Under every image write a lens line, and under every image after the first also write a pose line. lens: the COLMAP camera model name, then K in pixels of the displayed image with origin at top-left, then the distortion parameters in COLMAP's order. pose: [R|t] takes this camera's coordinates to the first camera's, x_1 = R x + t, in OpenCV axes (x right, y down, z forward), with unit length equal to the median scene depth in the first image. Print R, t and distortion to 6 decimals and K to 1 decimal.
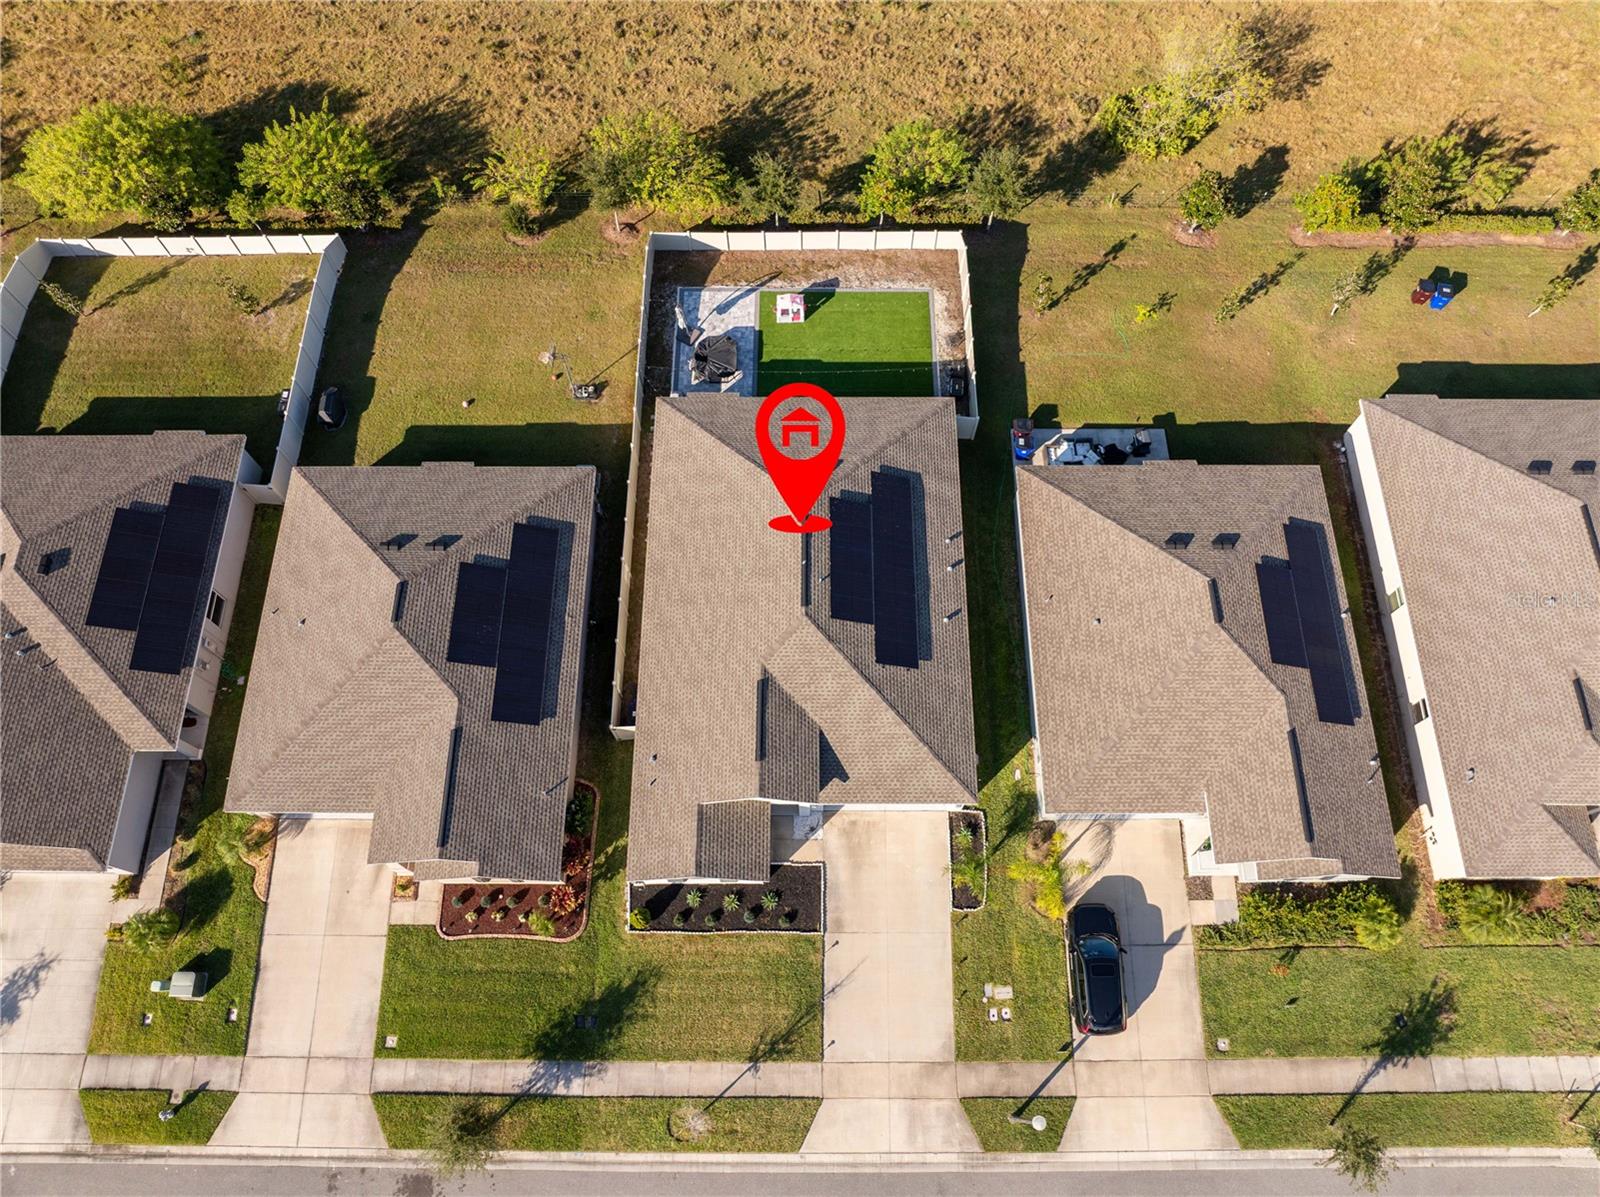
lens RADIAL K [[1127.2, 0, 811.7], [0, 1127.2, 598.2], [0, 0, 1]] dist [-0.034770, -0.003239]
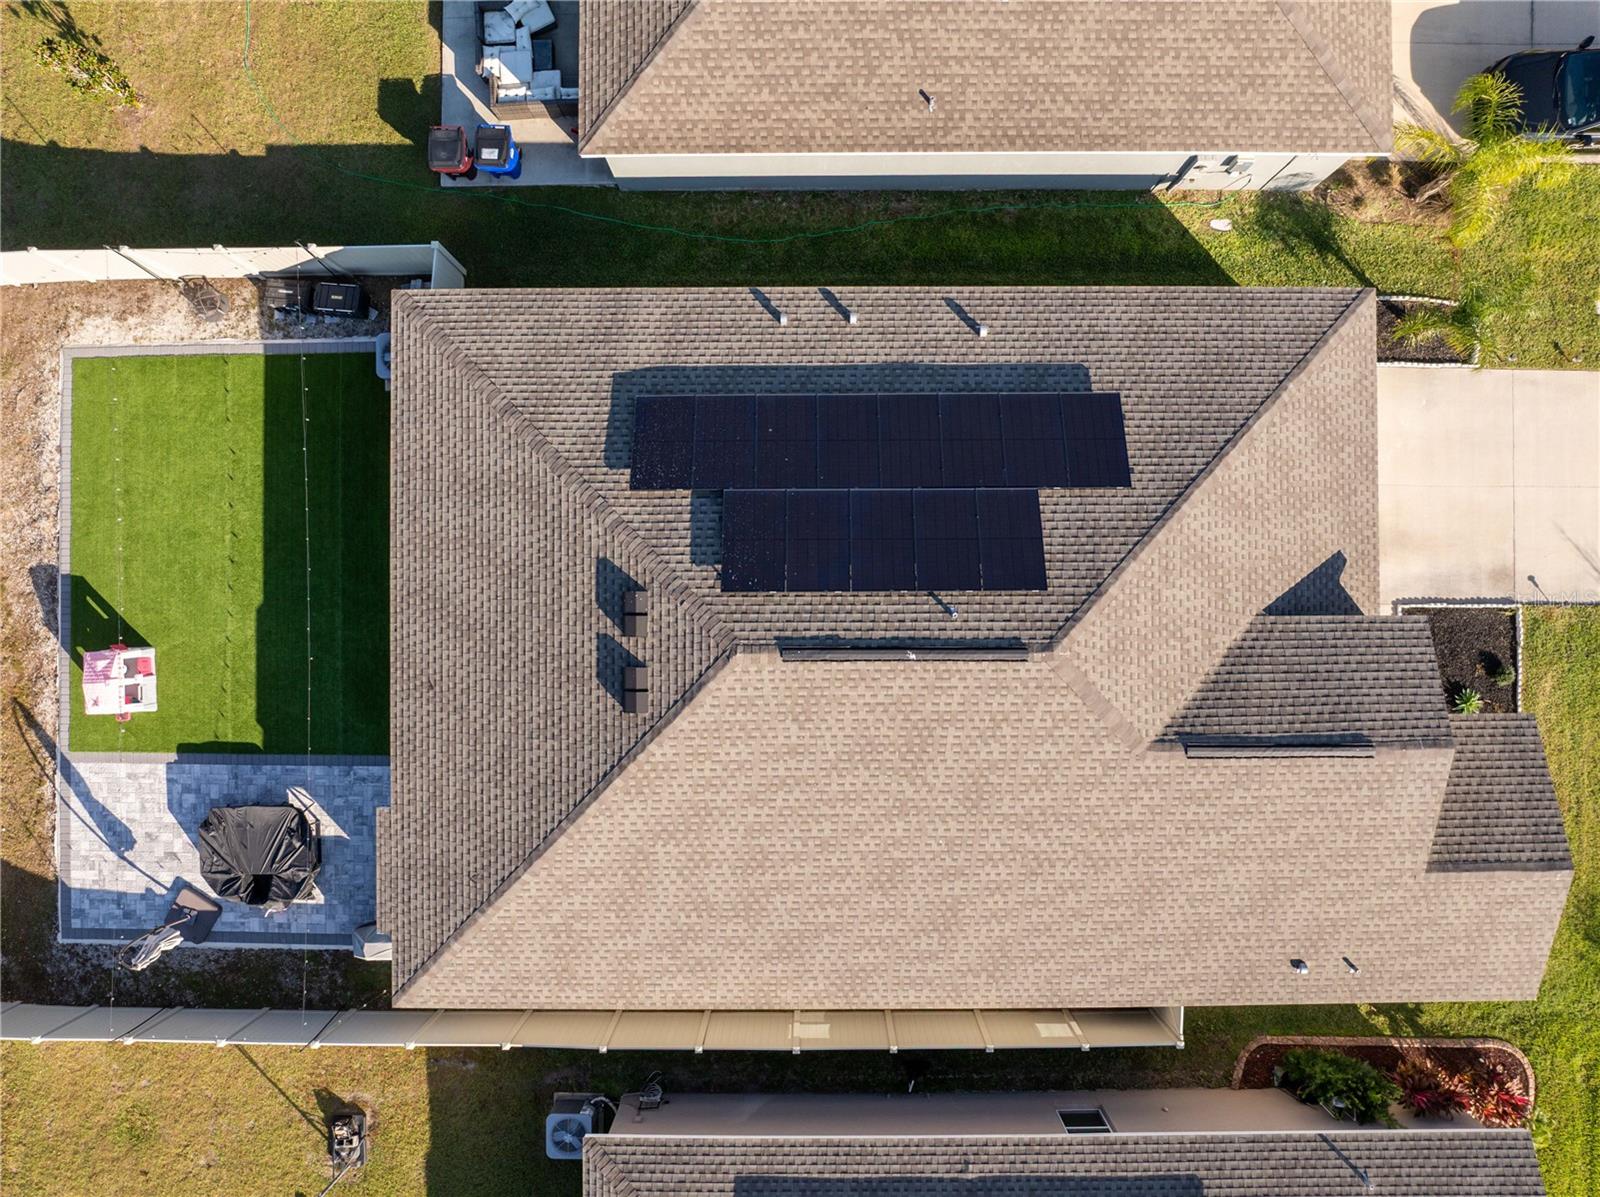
lens RADIAL K [[1121.5, 0, 815.6], [0, 1121.5, 590.2], [0, 0, 1]] dist [-0.036731, 0.001109]
pose [[-0.003441, -0.999965, 0.007678, 0.014249], [0.921531, -0.000190, 0.388304, -0.225813], [-0.388289, 0.008412, 0.921499, 0.651979]]
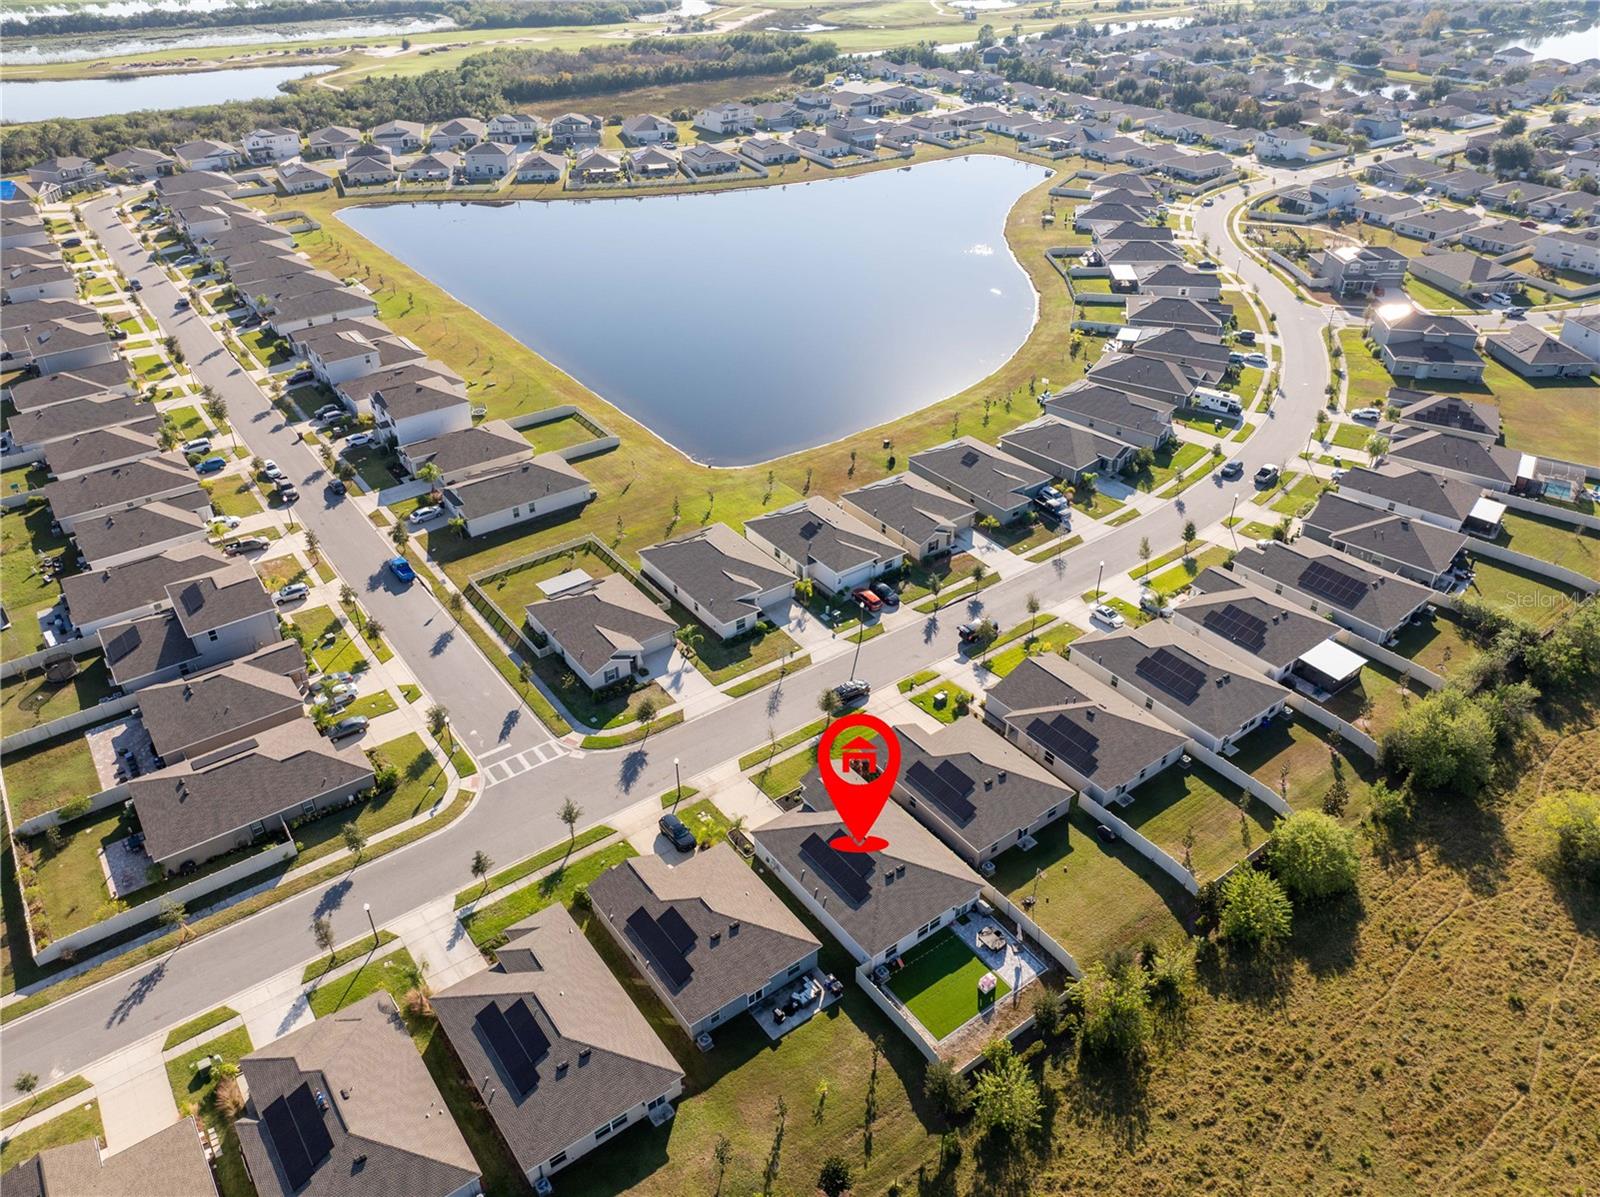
lens RADIAL K [[1127.2, 0, 811.7], [0, 1127.2, 598.2], [0, 0, 1]] dist [-0.034770, -0.003239]
pose [[-0.800219, 0.327606, -0.502318, 1.111406], [-0.553444, -0.080818, 0.828956, -1.902309], [0.230974, 0.941352, 0.245984, -0.062620]]
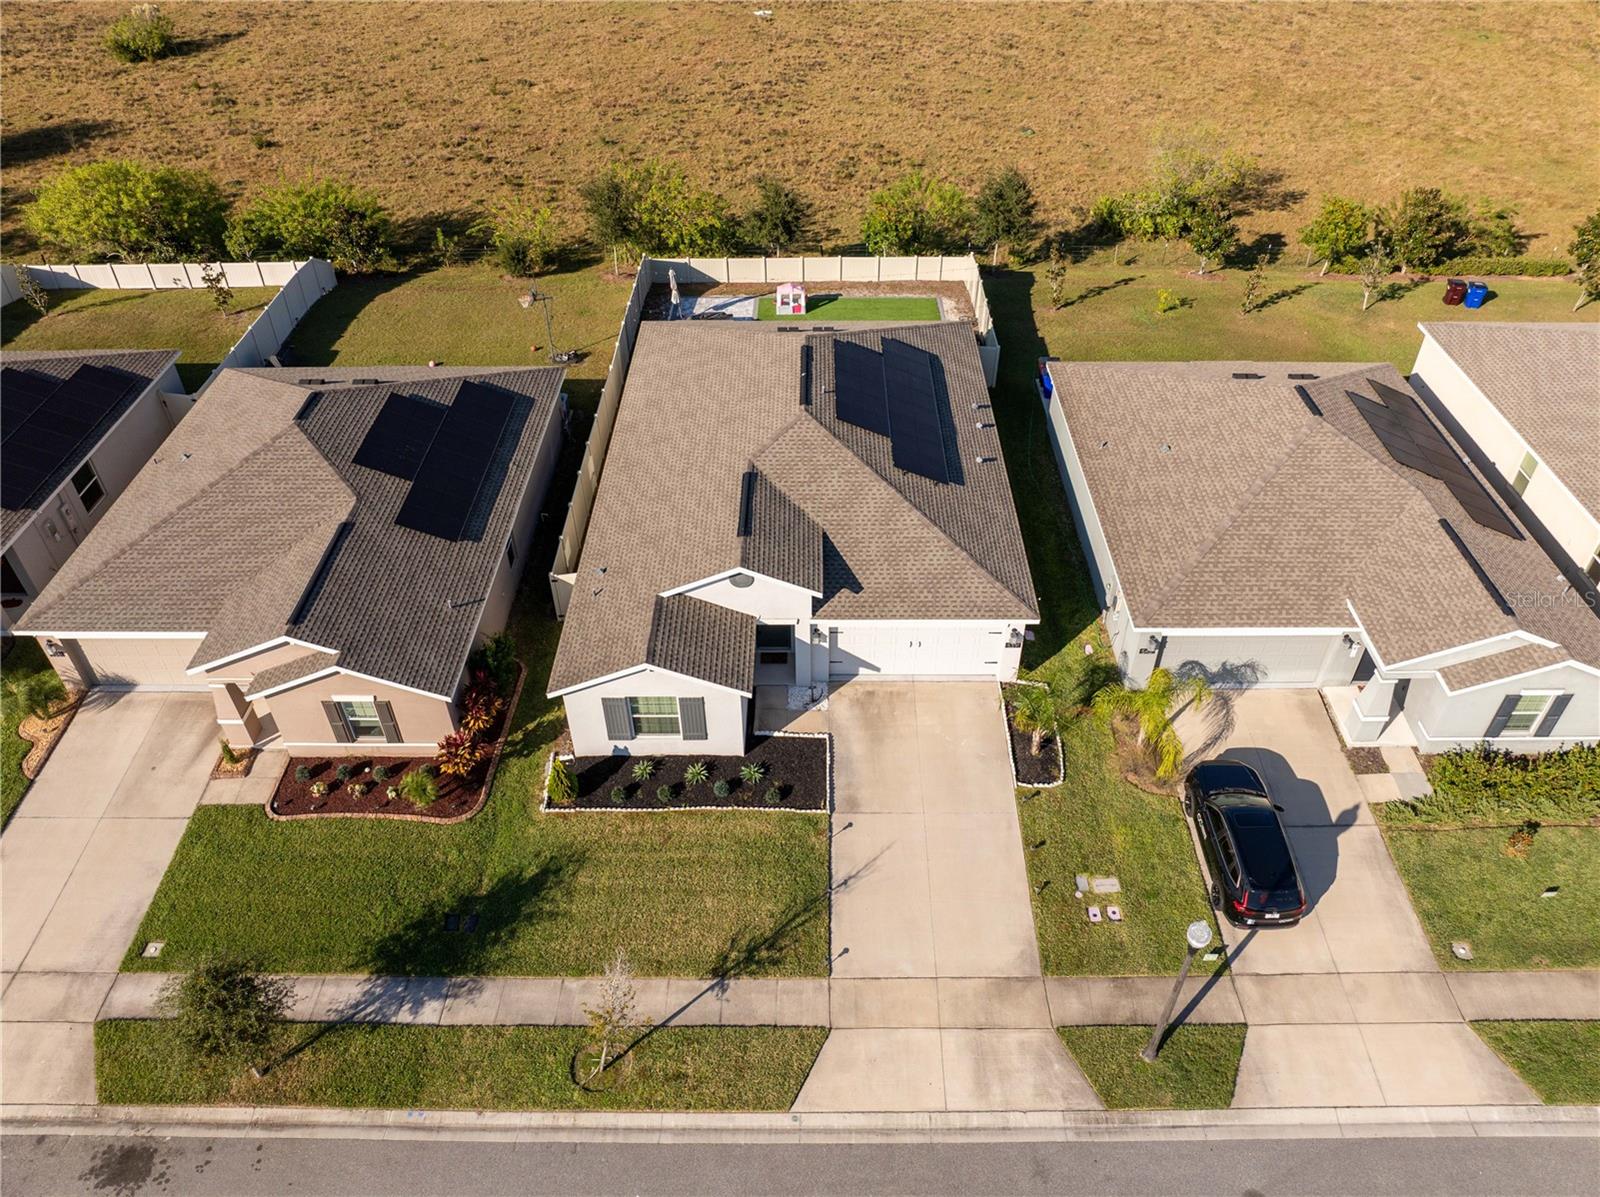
lens RADIAL K [[1125.0, 0, 810.8], [0, 1125.0, 592.3], [0, 0, 1]] dist [-0.042118, 0.014960]
pose [[0.999988, -0.001609, -0.004602, 0.002224], [-0.000645, 0.891990, -0.452055, 0.494932], [0.004833, 0.452052, 0.891978, 0.340631]]
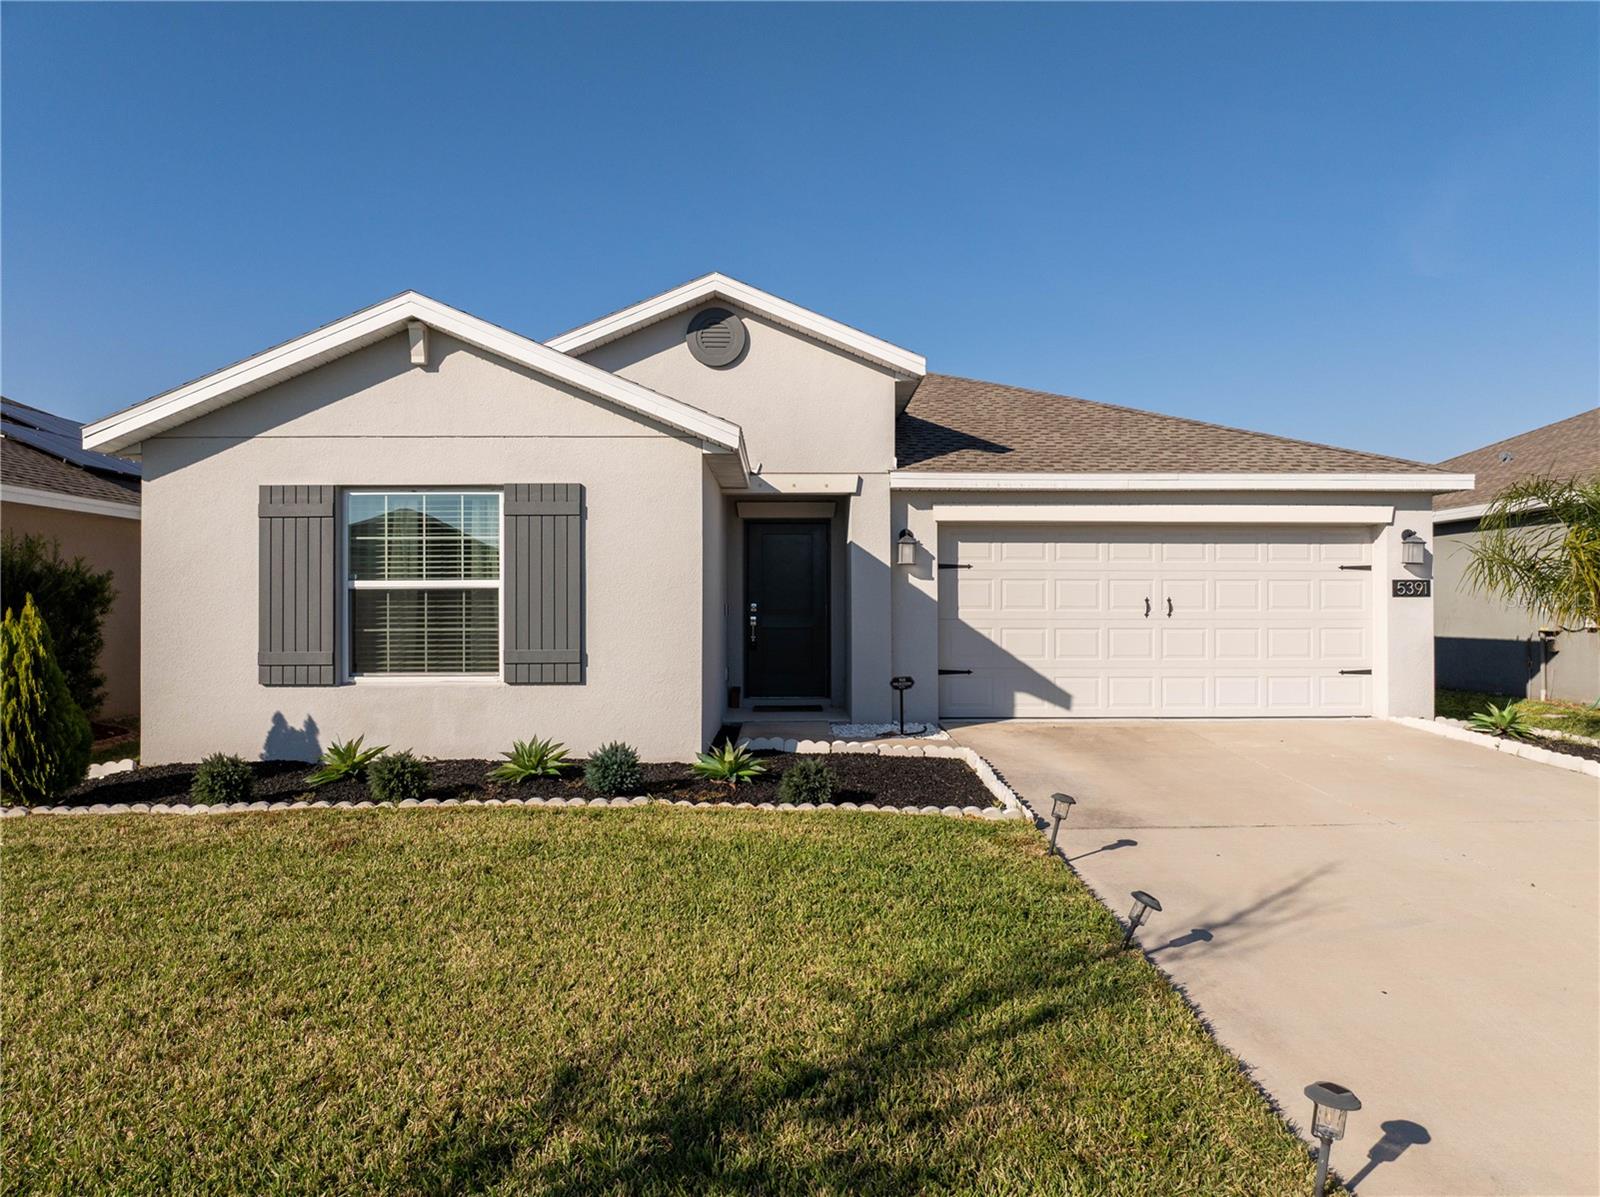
lens RADIAL K [[1129.8, 0, 810.3], [0, 1129.8, 573.3], [0, 0, 1]] dist [-0.037297, -0.000917]
pose [[0.999745, -0.002515, 0.022426, -0.027978], [0.021794, 0.365363, -0.930610, 0.451873], [-0.005853, 0.930862, 0.365325, 0.918245]]
